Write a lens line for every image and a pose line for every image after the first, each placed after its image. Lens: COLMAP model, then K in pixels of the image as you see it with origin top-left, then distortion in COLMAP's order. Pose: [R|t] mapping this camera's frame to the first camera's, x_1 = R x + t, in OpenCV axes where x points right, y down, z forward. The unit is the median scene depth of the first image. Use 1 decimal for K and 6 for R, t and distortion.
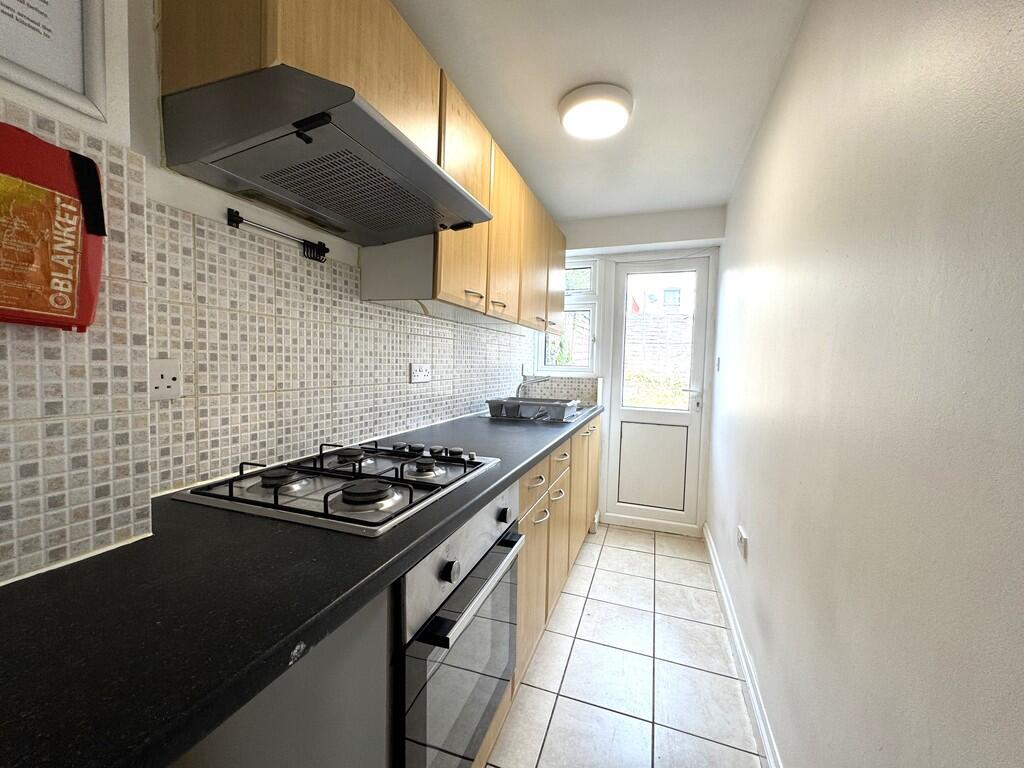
lens RADIAL K [[408.8, 0, 514.1], [0, 408.8, 382.9], [0, 0, 1]] dist [-0.002181, -0.000127]
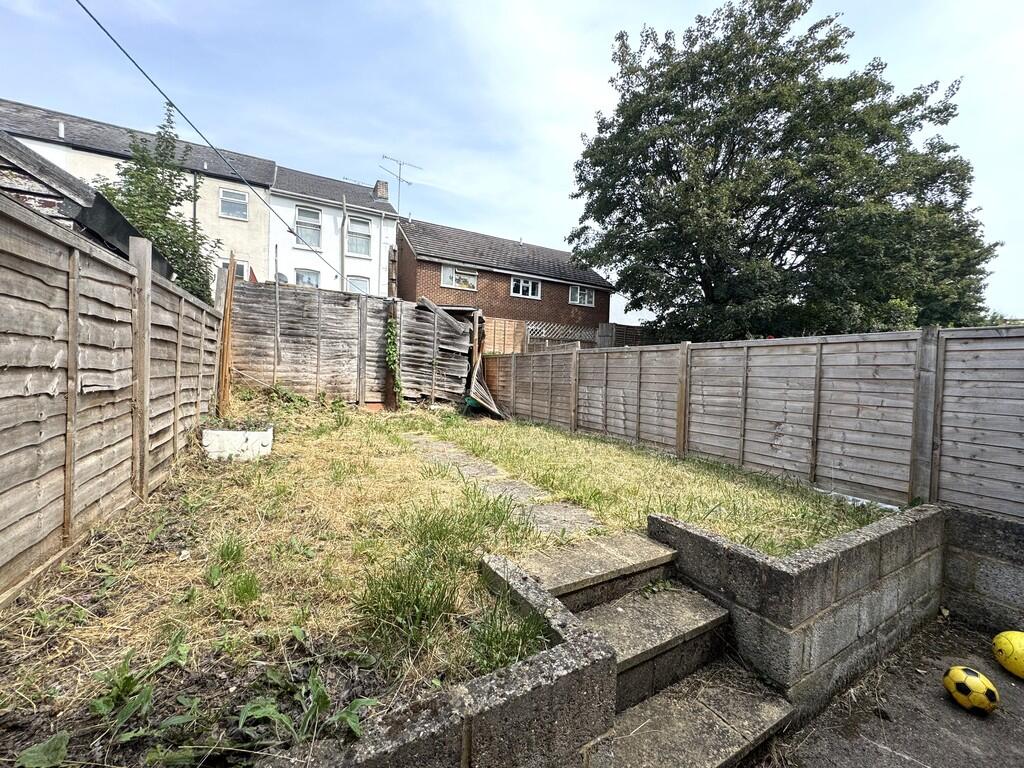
lens RADIAL K [[408.8, 0, 513.9], [0, 408.8, 380.7], [0, 0, 1]] dist [-0.002181, -0.000127]
pose [[0.654414, -0.015085, 0.755986, 1.018344], [0.023077, 0.999734, -0.000027, -0.242269], [-0.755784, 0.017463, 0.654588, 3.803627]]
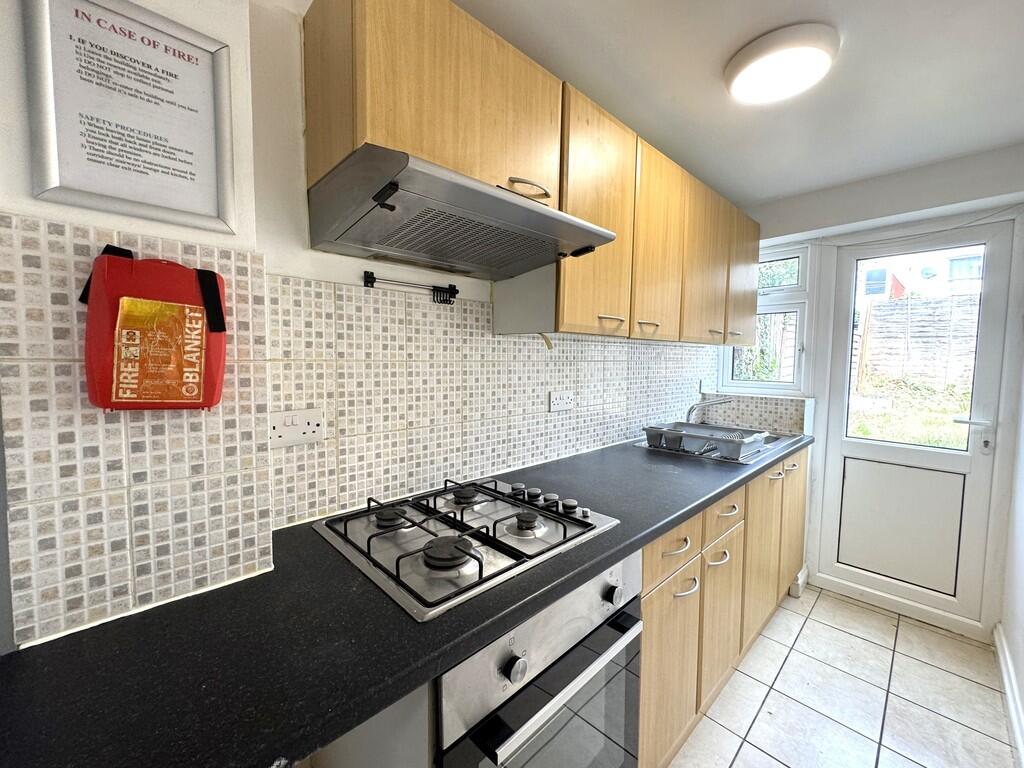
lens RADIAL K [[408.8, 0, 512.2], [0, 408.8, 383.8], [0, 0, 1]] dist [-0.002181, -0.000127]
pose [[0.890685, 0.012156, -0.454459, 0.159770], [-0.010141, 0.999925, 0.006872, -0.108725], [0.454509, -0.001512, 0.890741, 0.148378]]
